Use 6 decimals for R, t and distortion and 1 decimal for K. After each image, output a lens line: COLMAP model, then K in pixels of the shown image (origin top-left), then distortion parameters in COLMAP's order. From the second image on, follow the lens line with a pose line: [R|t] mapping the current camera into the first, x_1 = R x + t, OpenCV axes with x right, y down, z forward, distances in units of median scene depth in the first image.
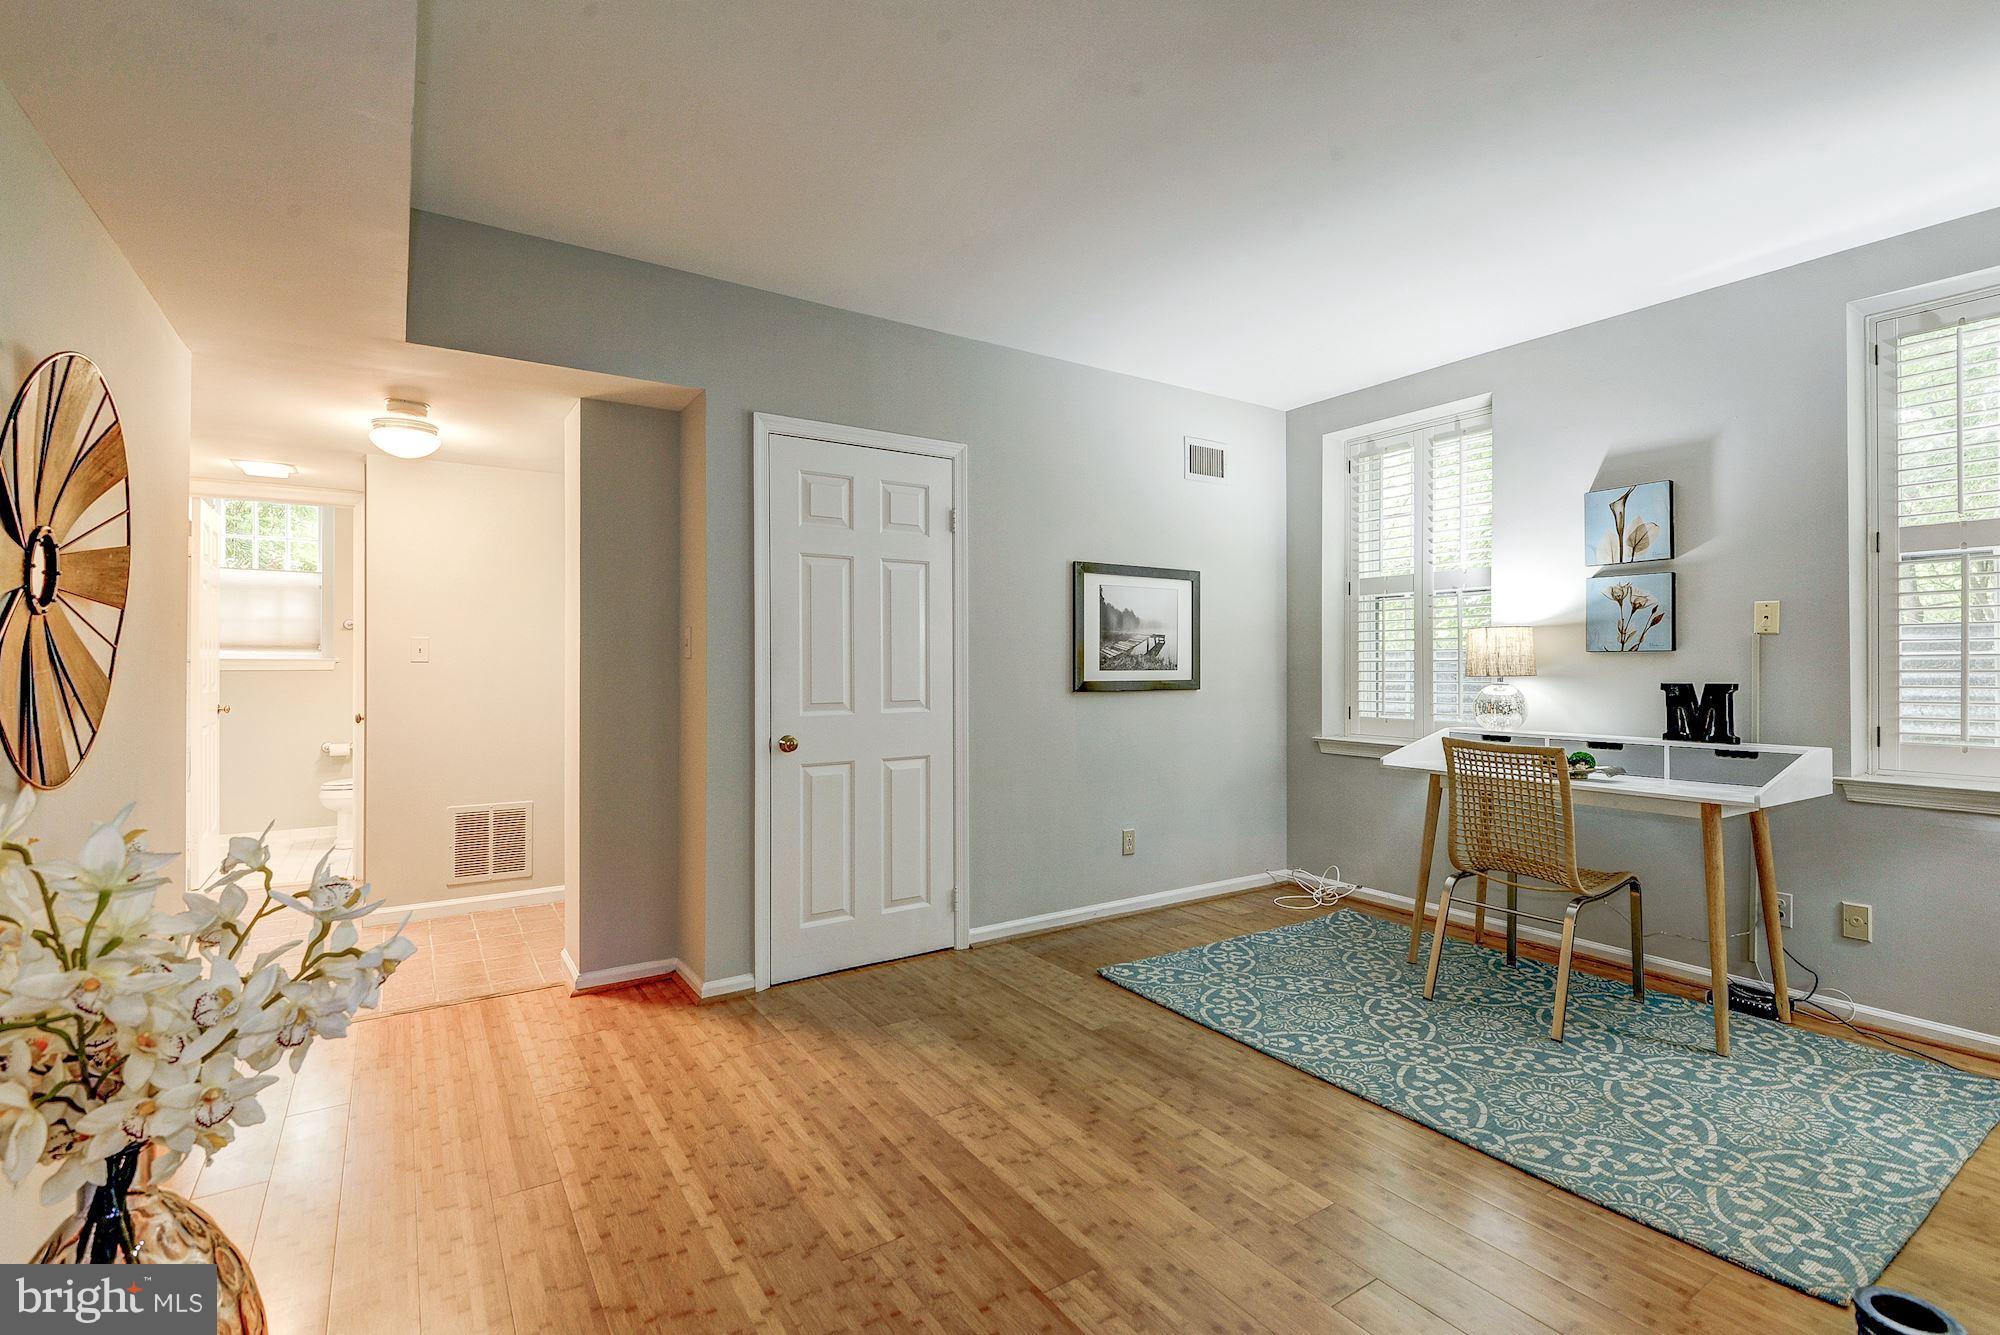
lens RADIAL K [[896.7, 0, 999.1], [0, 896.7, 661.7], [0, 0, 1]] dist [0.032161, -0.024386]
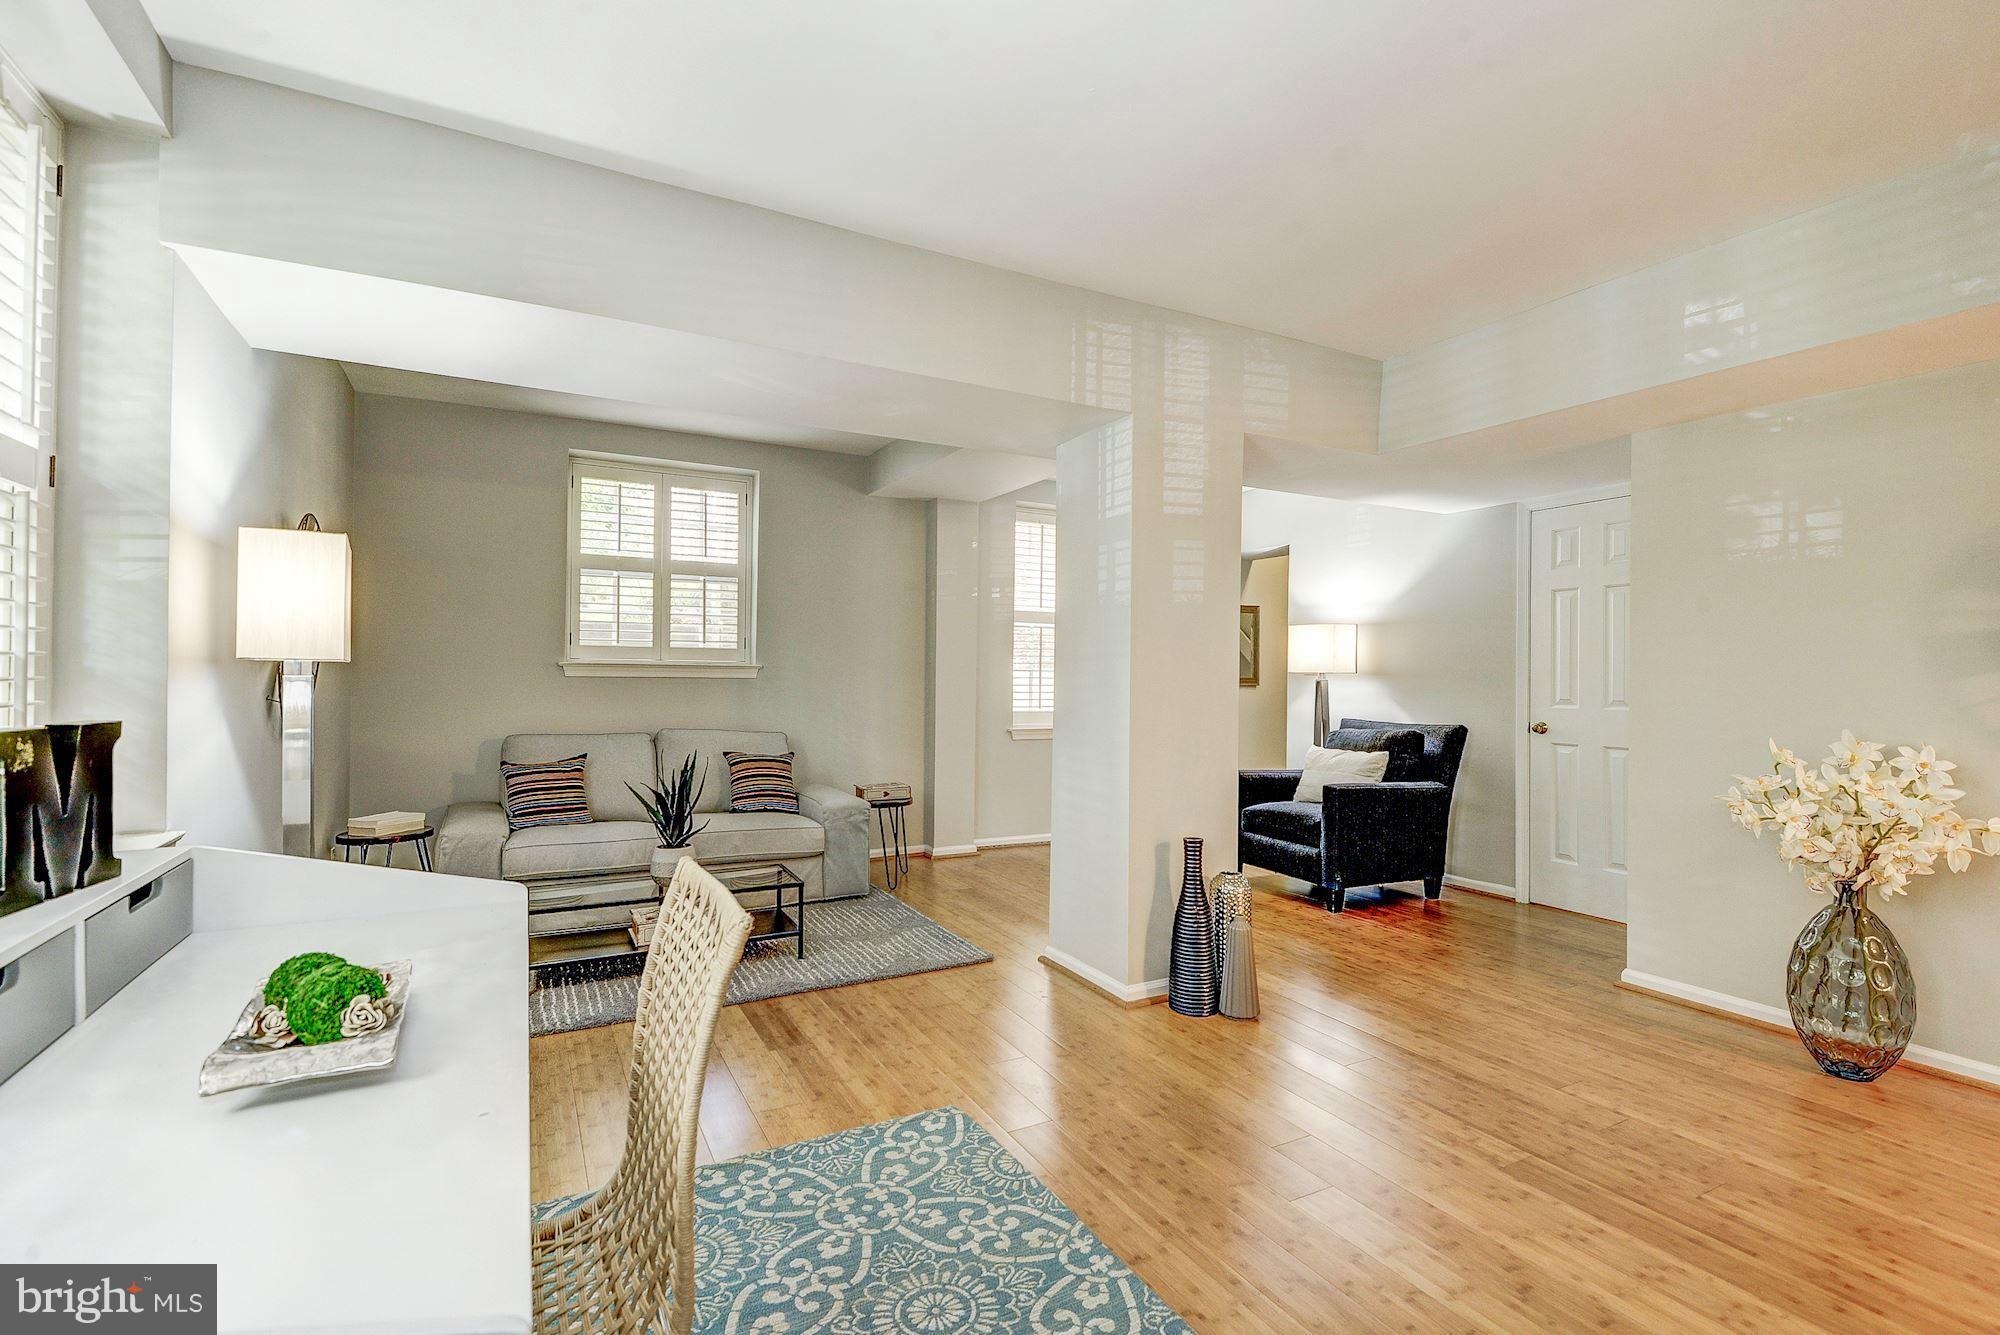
lens RADIAL K [[912.4, 0, 997.0], [0, 912.4, 661.0], [0, 0, 1]] dist [0.031331, -0.018766]
pose [[-0.995243, -0.008159, 0.097078, 0.350587], [-0.009785, 0.999820, -0.016284, 0.001665], [-0.096927, -0.017157, -0.995144, 1.209788]]
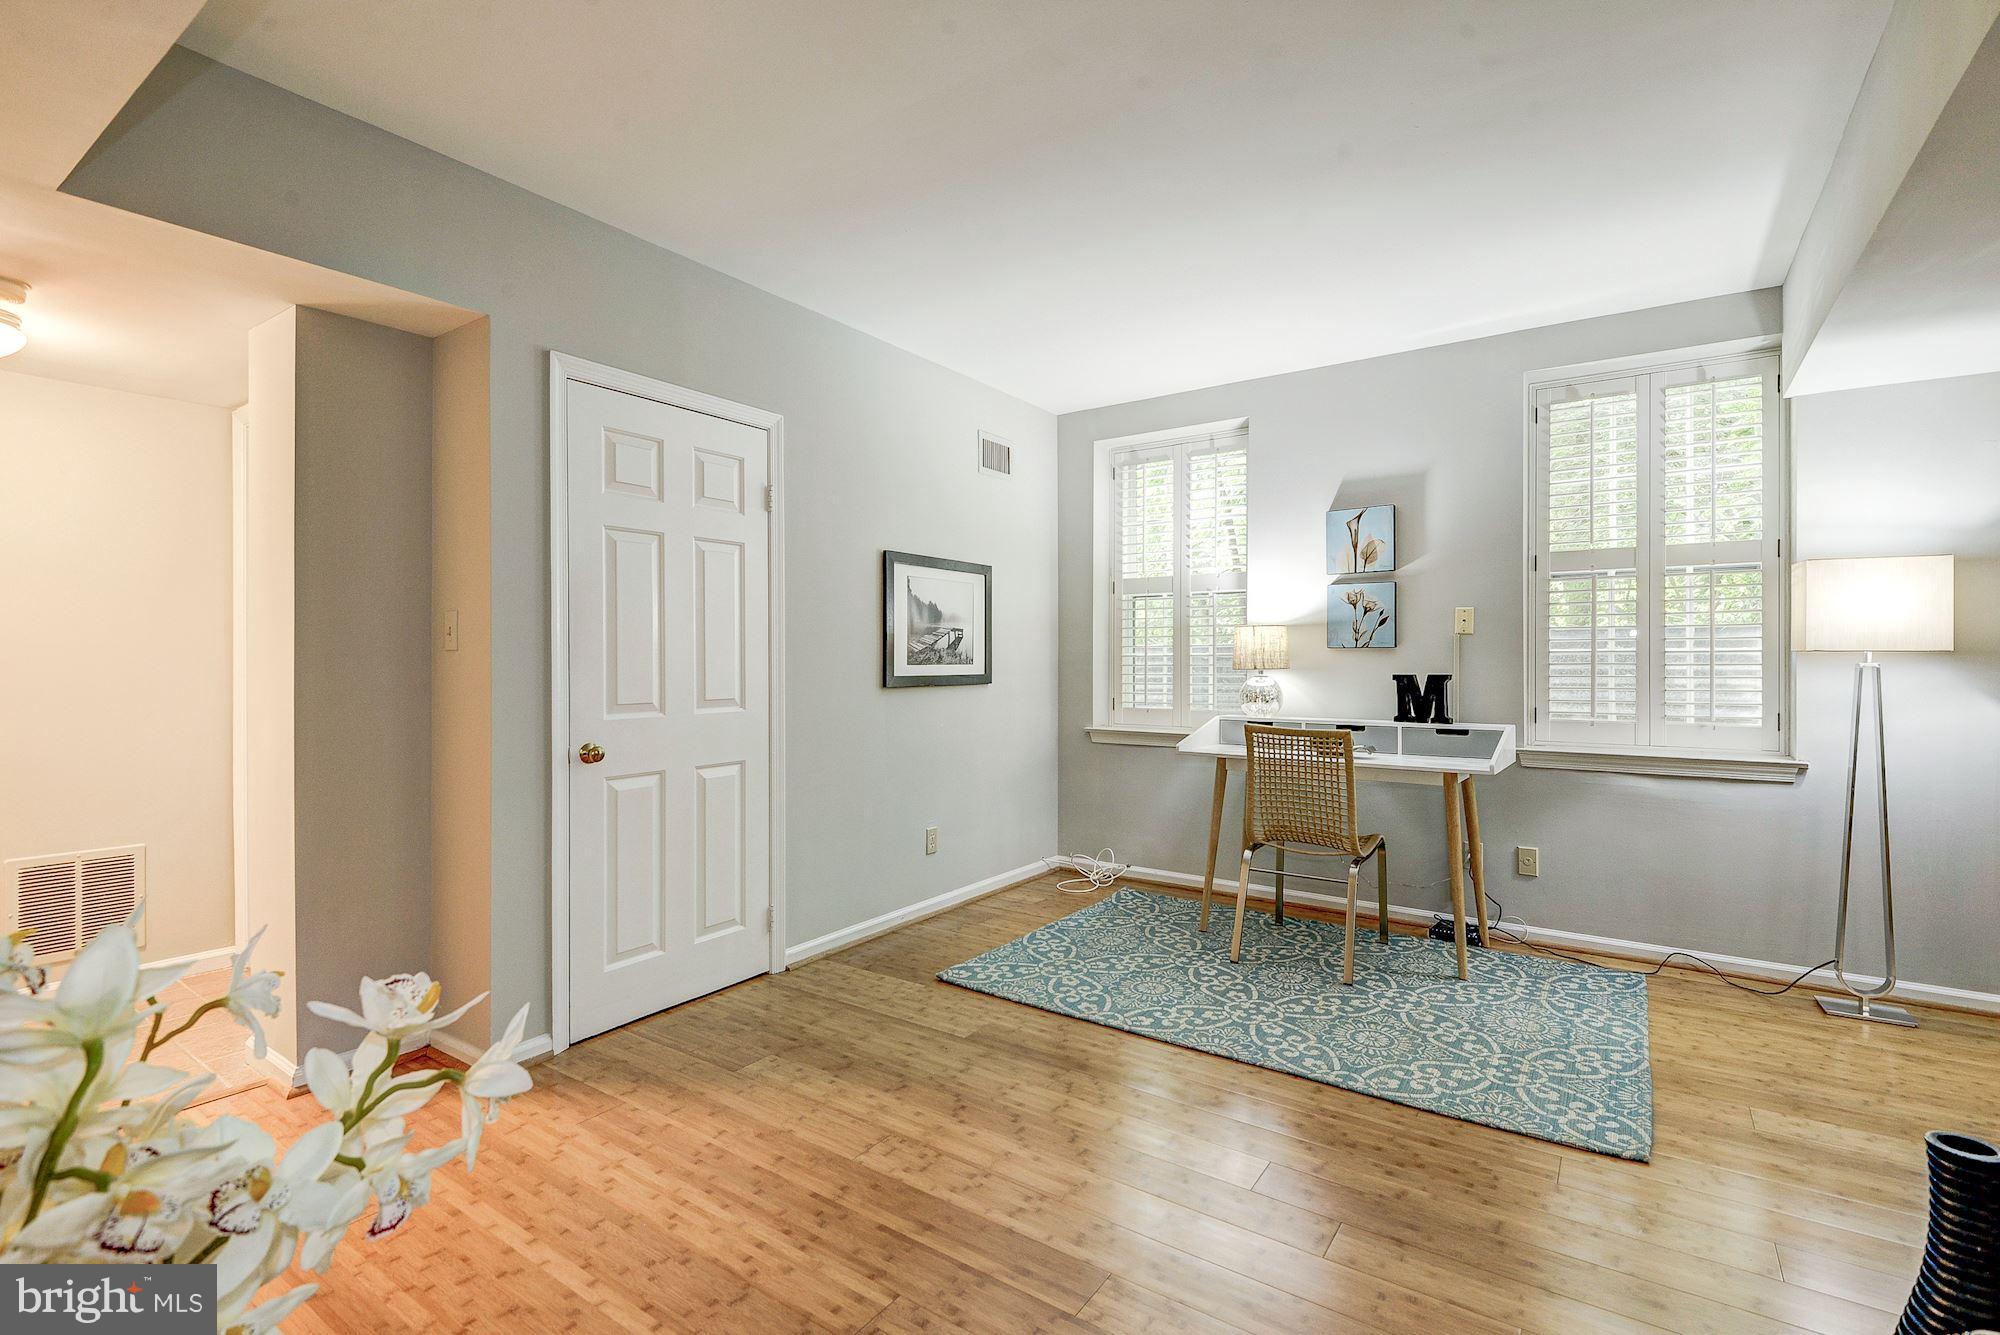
lens RADIAL K [[912.4, 0, 997.0], [0, 912.4, 661.0], [0, 0, 1]] dist [0.031331, -0.018766]
pose [[0.929166, -0.000341, 0.369663, -0.192483], [-0.001675, 0.999985, 0.005131, 0.000500], [-0.369659, -0.005387, 0.929152, 0.064692]]
